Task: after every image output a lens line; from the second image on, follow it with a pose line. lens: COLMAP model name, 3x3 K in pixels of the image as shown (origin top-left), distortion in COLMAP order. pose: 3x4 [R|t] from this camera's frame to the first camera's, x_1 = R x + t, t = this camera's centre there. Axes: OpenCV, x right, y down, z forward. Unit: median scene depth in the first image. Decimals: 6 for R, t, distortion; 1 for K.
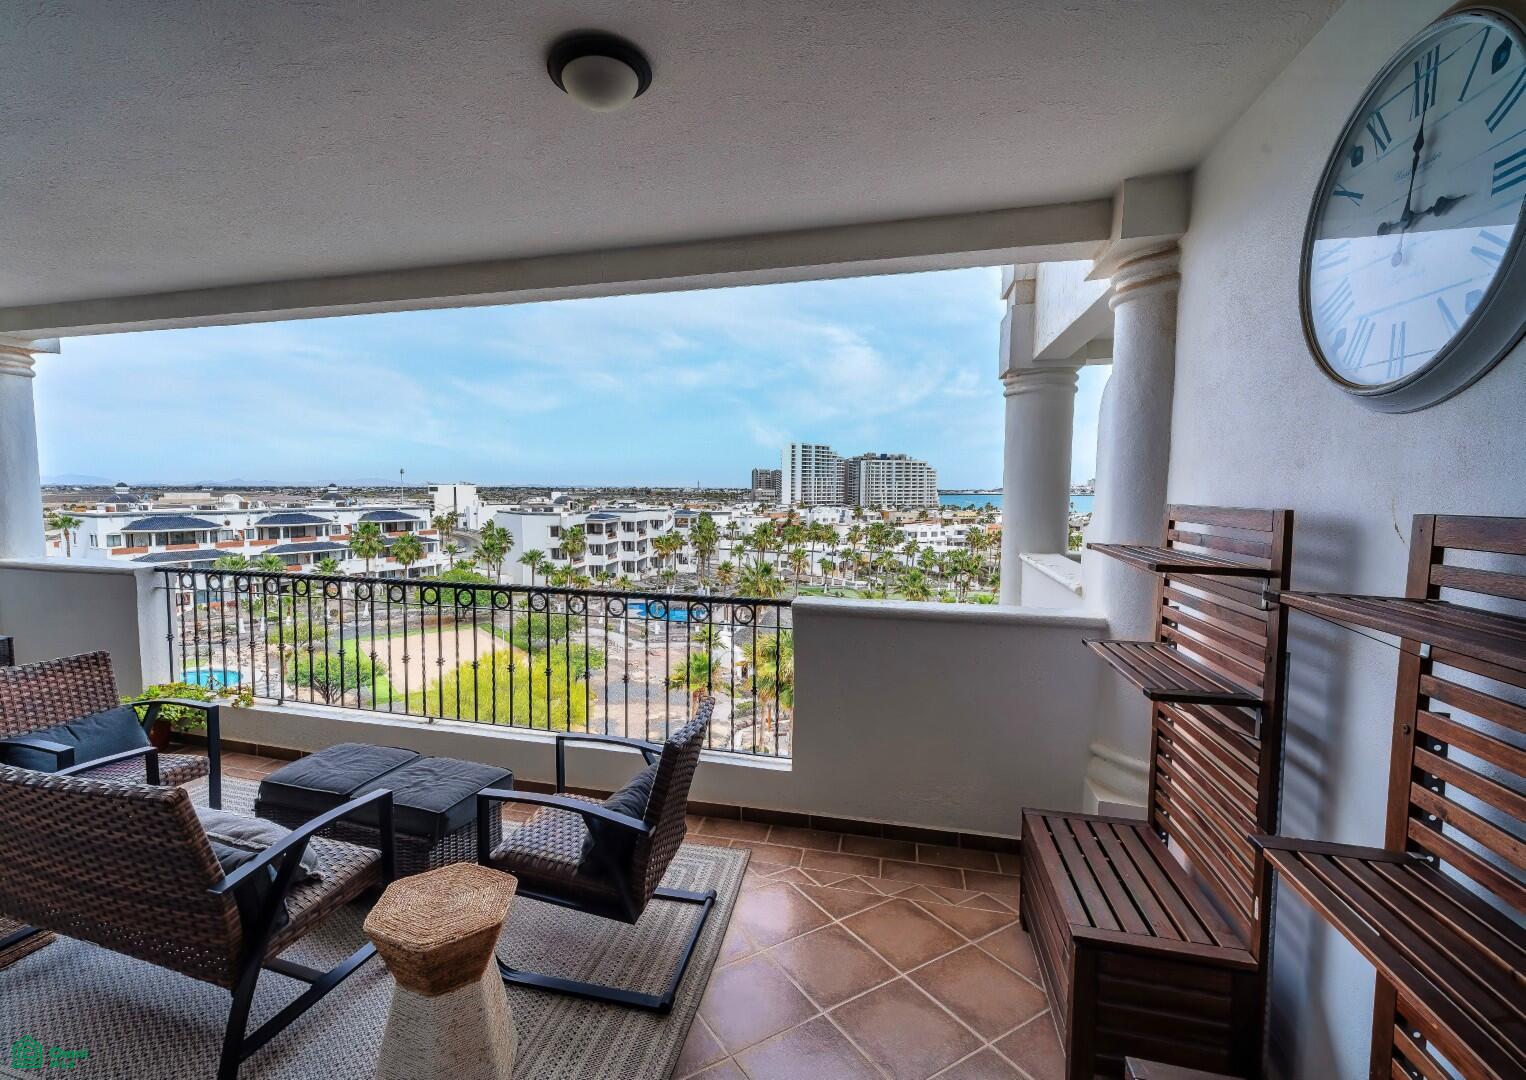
lens RADIAL K [[633.2, 0, 763.0], [0, 633.2, 540.0], [0, 0, 1]] dist [0.000217, -0.000015]
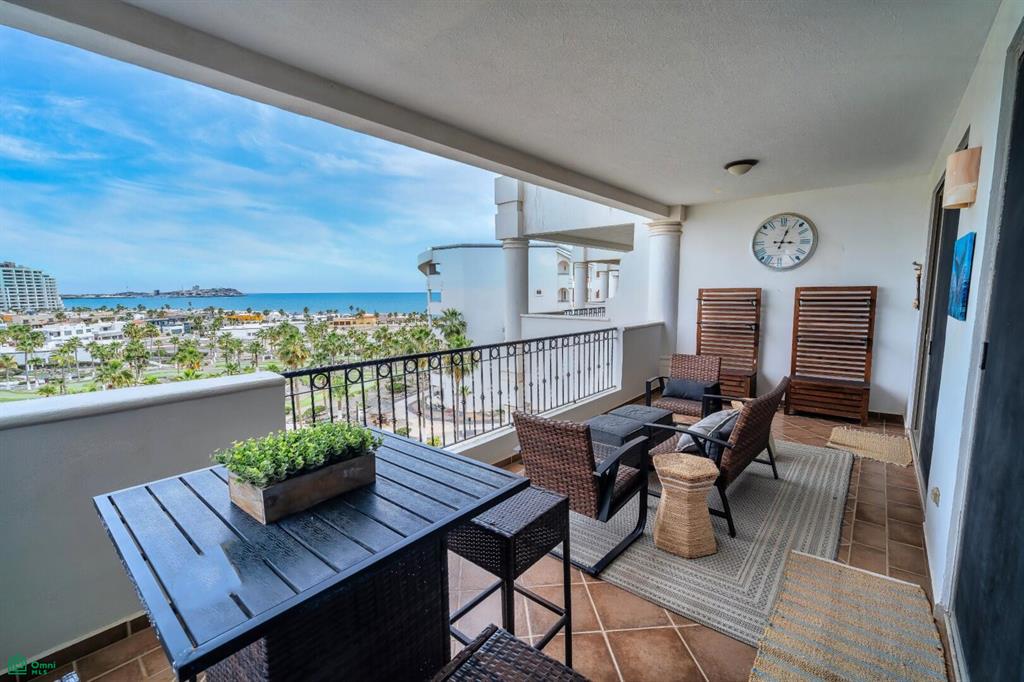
lens RADIAL K [[427.7, 0, 508.7], [0, 427.7, 341.3], [0, 0, 1]] dist [0.002184, -0.000486]
pose [[0.471038, -0.122289, 0.873595, -1.047796], [0.084229, 0.992054, 0.093455, -0.027554], [-0.878082, 0.029561, 0.477596, 0.332977]]
